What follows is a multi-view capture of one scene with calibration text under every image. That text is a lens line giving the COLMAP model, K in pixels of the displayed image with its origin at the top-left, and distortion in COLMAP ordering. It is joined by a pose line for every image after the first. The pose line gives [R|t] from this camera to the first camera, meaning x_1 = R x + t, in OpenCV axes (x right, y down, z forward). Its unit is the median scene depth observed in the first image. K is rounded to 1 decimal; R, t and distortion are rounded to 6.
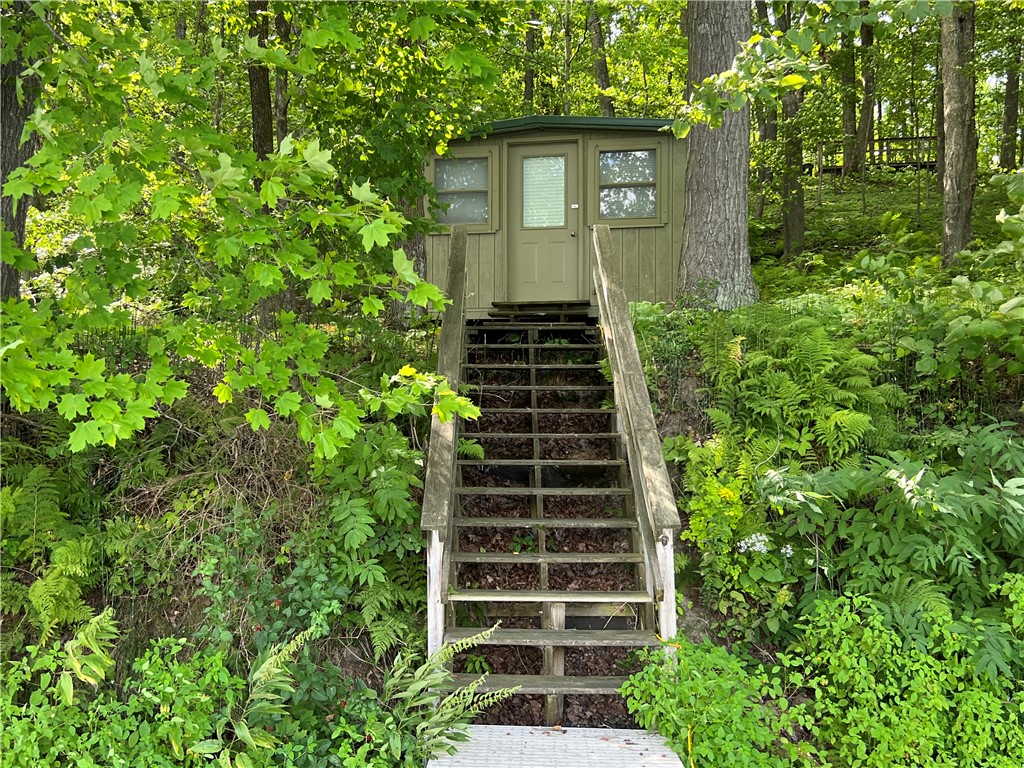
lens RADIAL K [[1034.8, 0, 512.3], [0, 1034.8, 378.0], [0, 0, 1]] dist [0.037312, 0.000000]
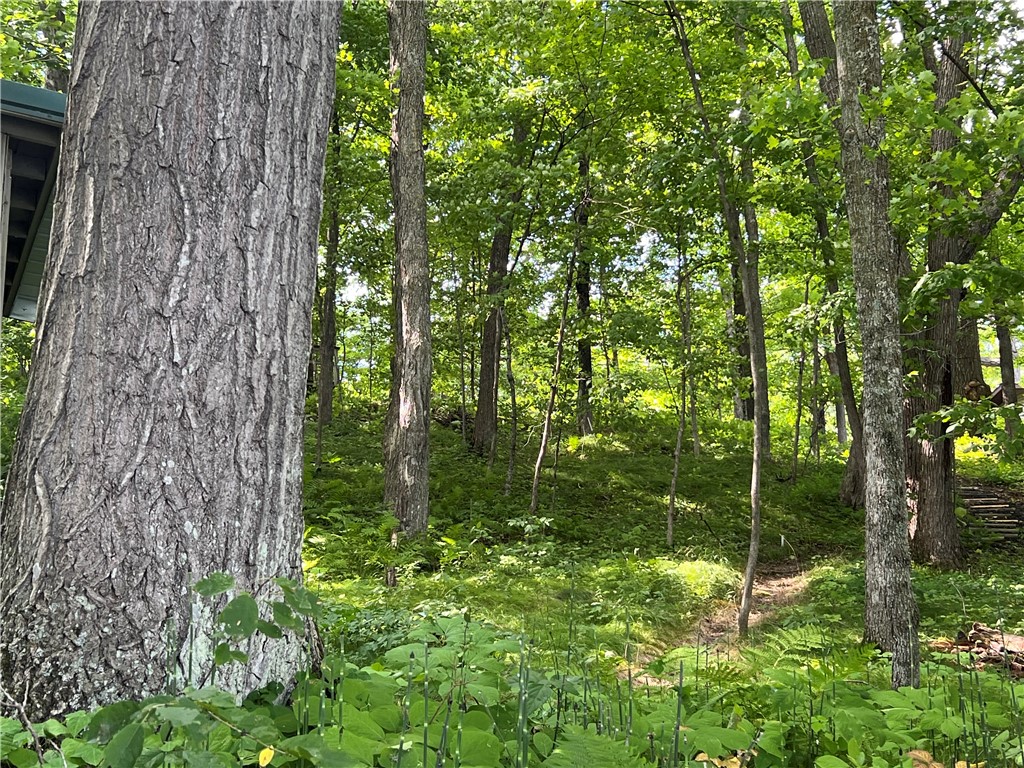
lens RADIAL K [[1386.2, 0, 511.2], [0, 1386.2, 383.9], [0, 0, 1]] dist [0.119274, 0.000000]
pose [[0.830117, 0.110817, 0.546466, 0.110058], [0.004584, 0.978662, -0.205426, -0.092318], [-0.557570, 0.173033, 0.811896, 0.915317]]
